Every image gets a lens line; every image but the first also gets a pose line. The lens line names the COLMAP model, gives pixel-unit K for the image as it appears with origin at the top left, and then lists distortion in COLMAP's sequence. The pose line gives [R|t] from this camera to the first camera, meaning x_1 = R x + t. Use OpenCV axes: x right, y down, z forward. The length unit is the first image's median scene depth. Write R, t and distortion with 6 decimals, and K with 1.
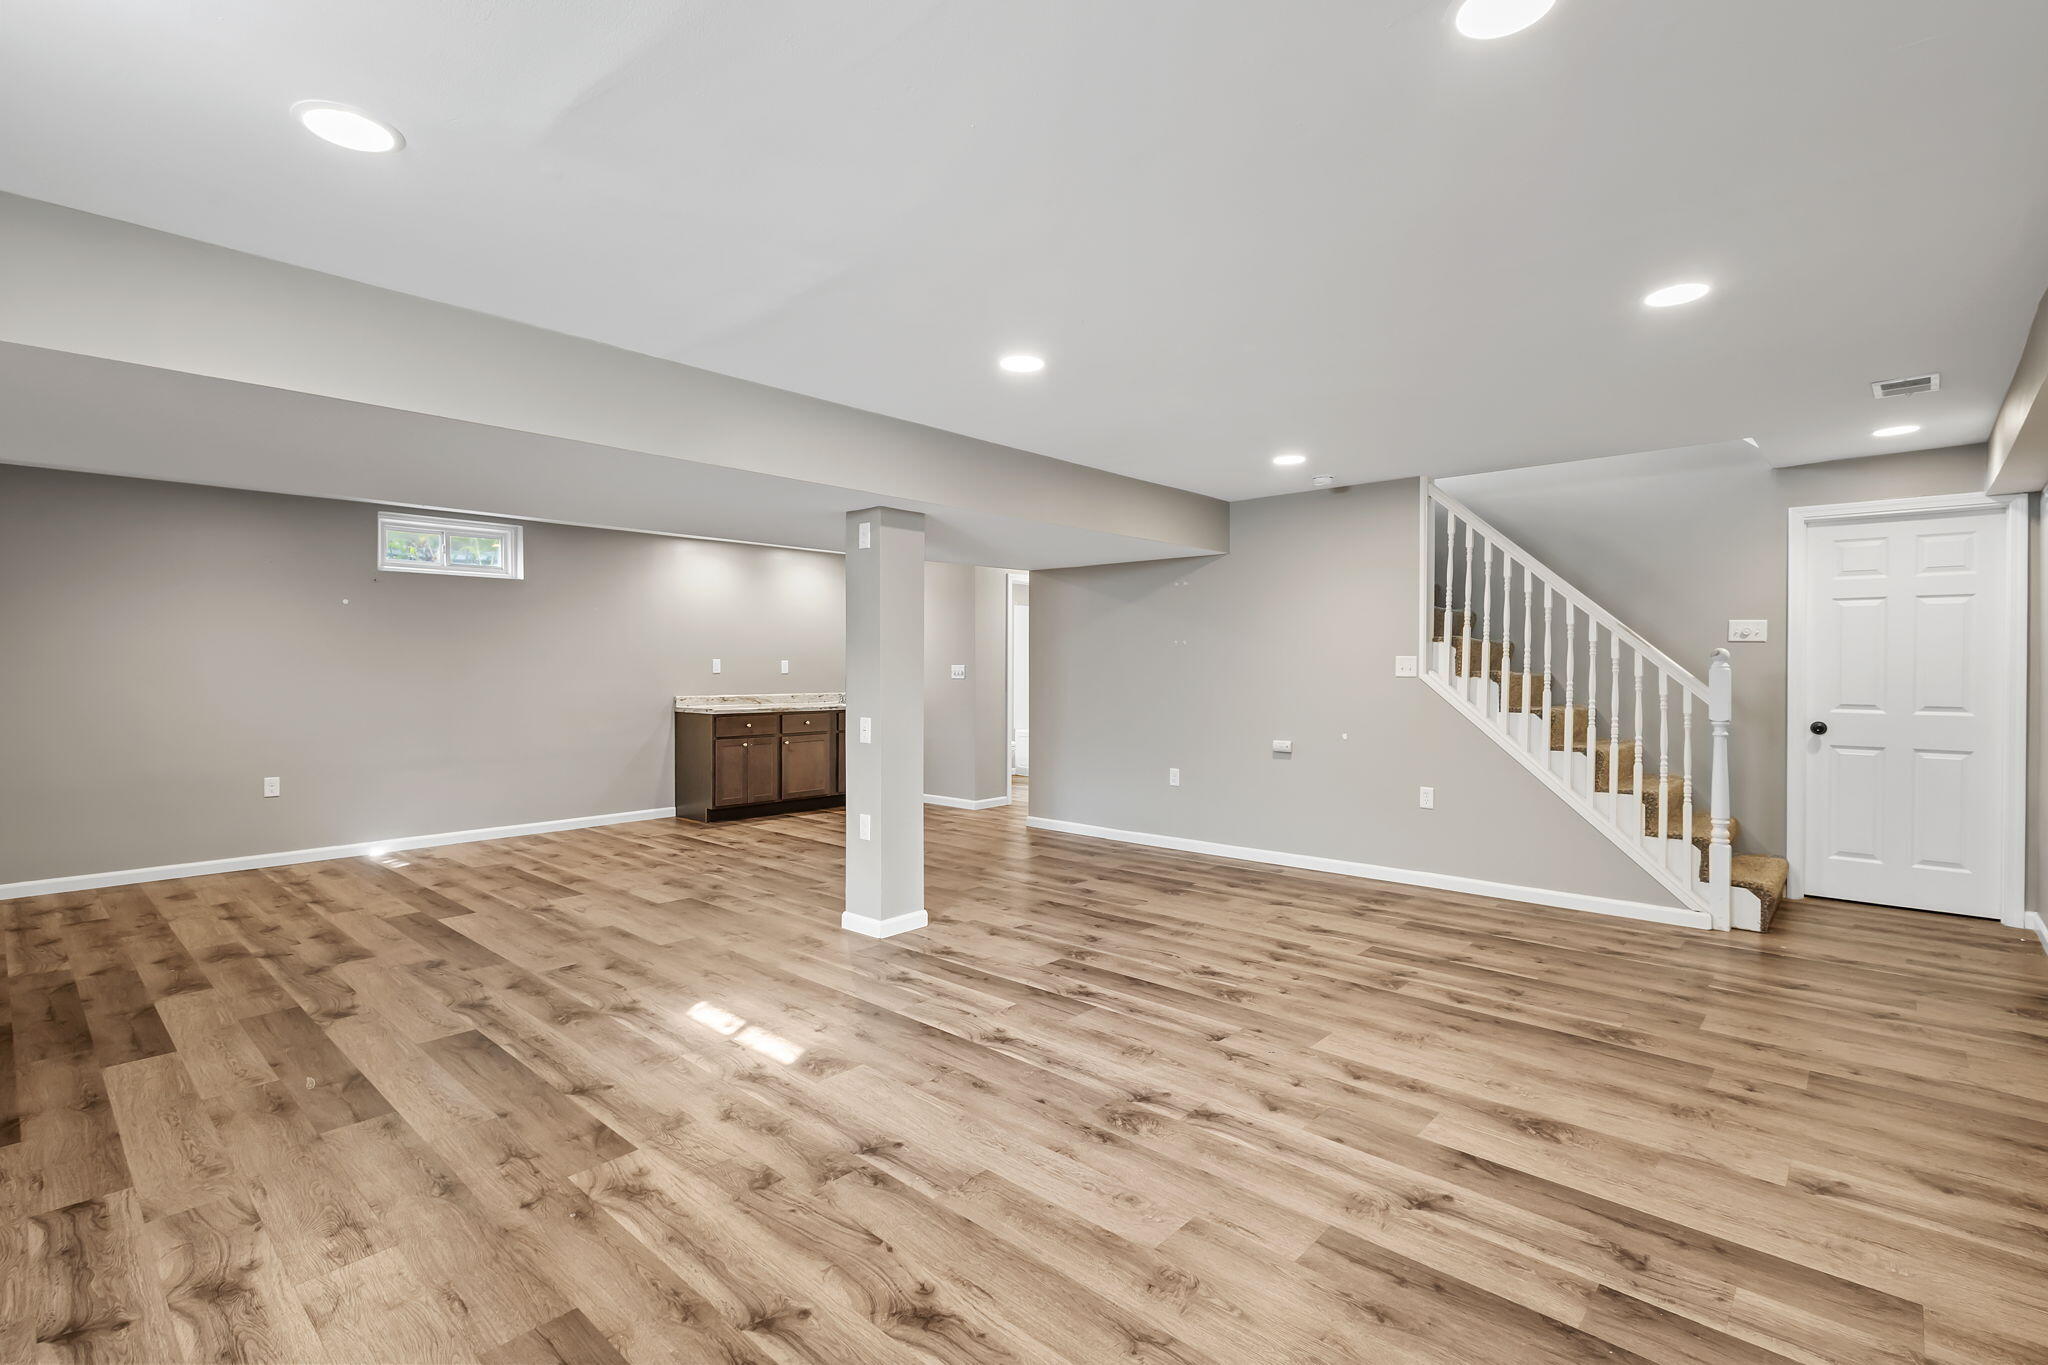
lens RADIAL K [[947.1, 0, 1023.0], [0, 947.1, 682.7], [0, 0, 1]] dist [0.007728, -0.002324]
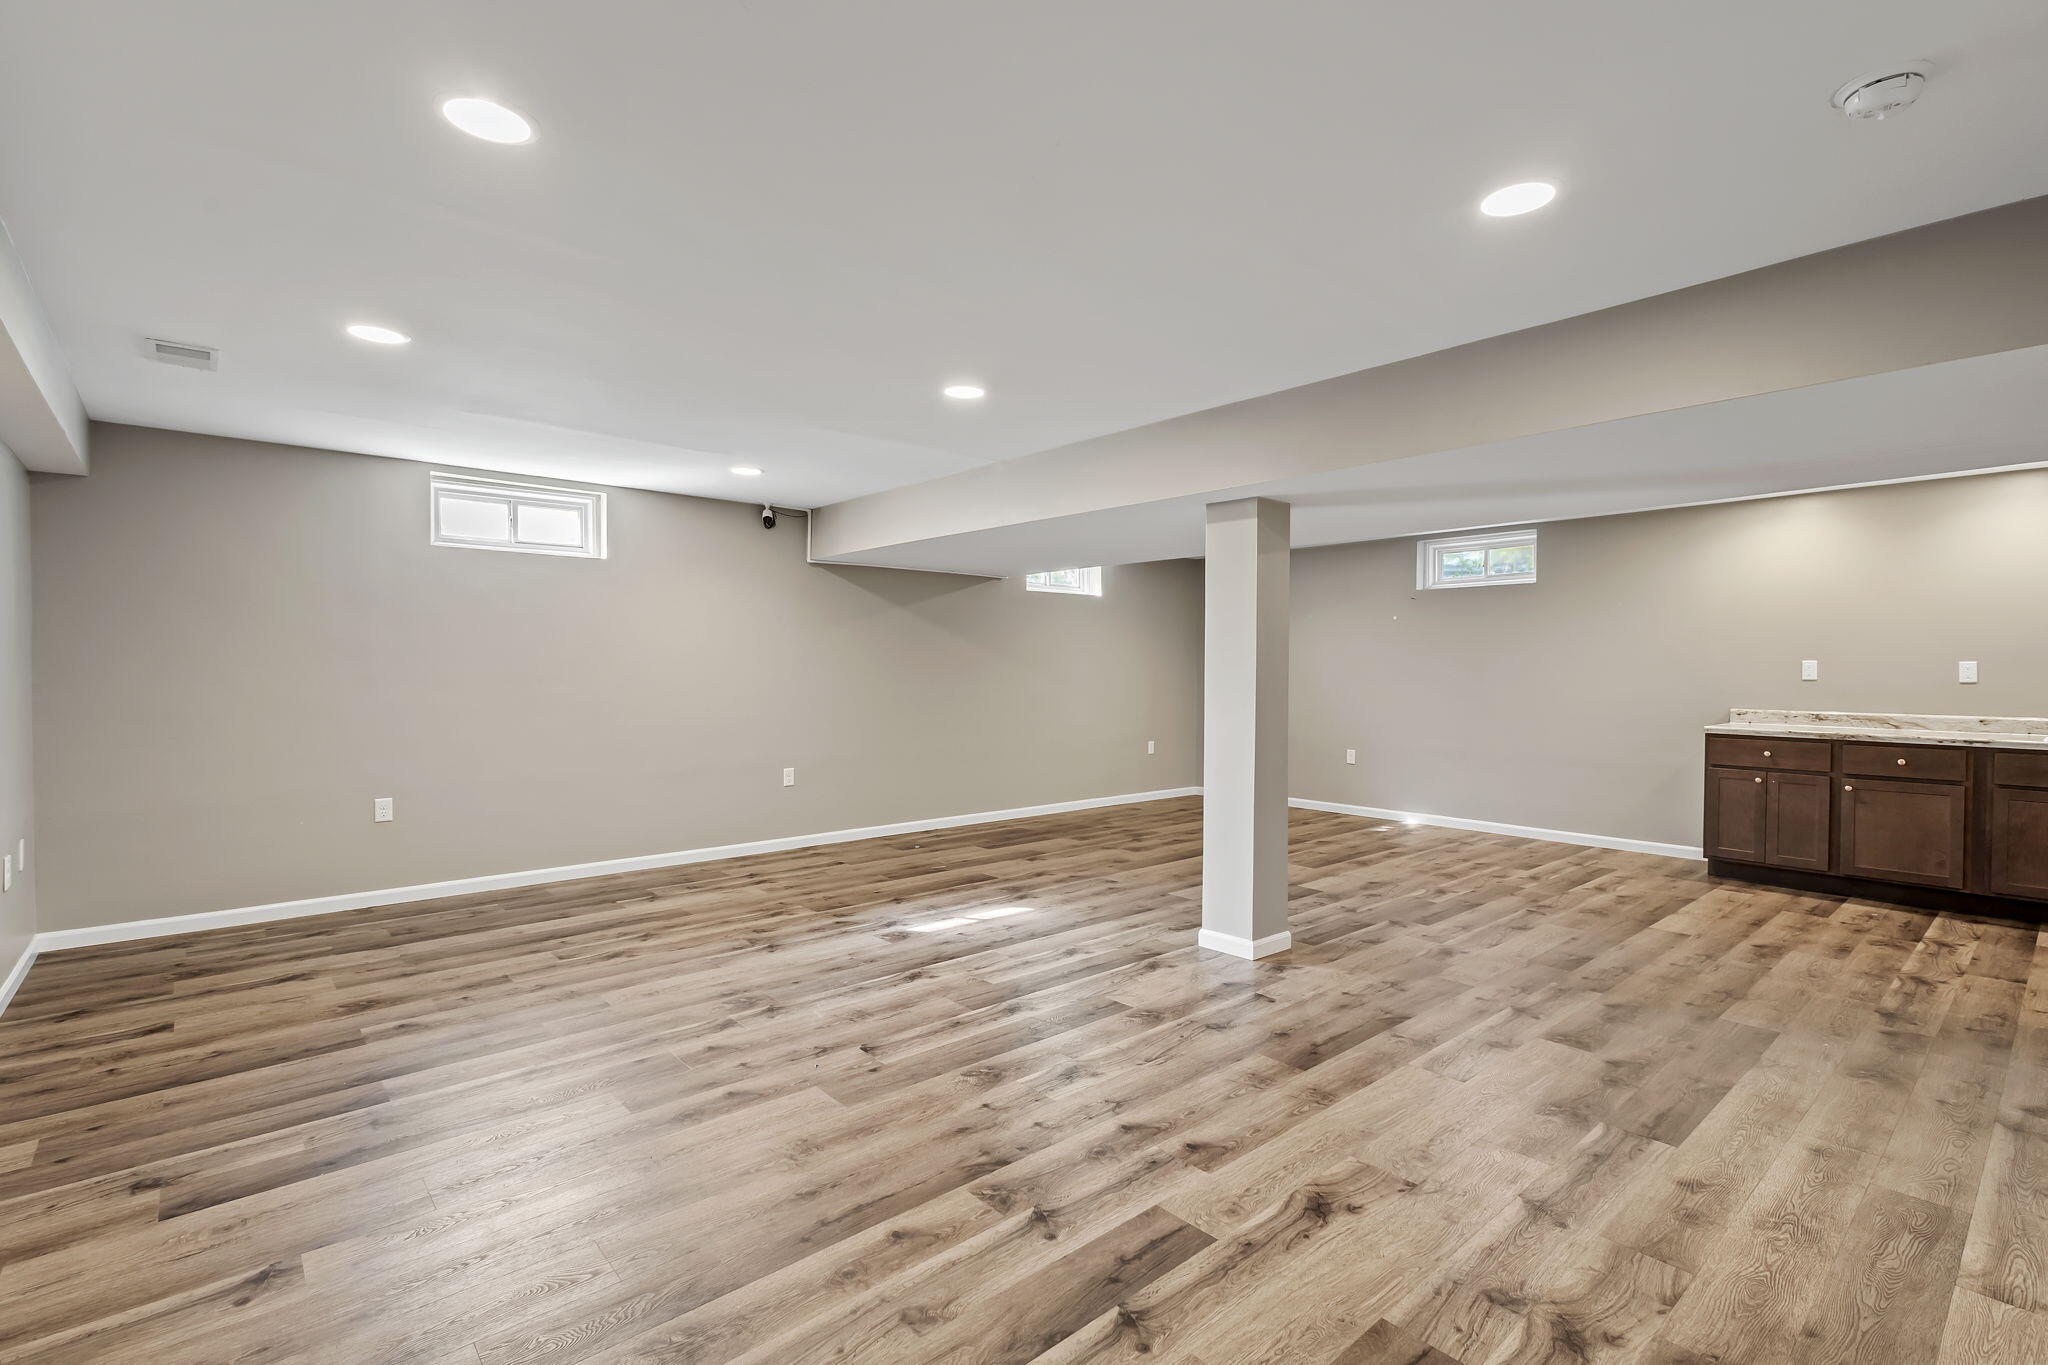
lens RADIAL K [[947.1, 0, 1023.6], [0, 947.1, 673.9], [0, 0, 1]] dist [0.007728, -0.002324]
pose [[-0.115800, 0.006003, -0.993254, 1.044745], [-0.020498, 0.999754, 0.008432, -0.019081], [0.993061, 0.021336, -0.115648, 1.148420]]
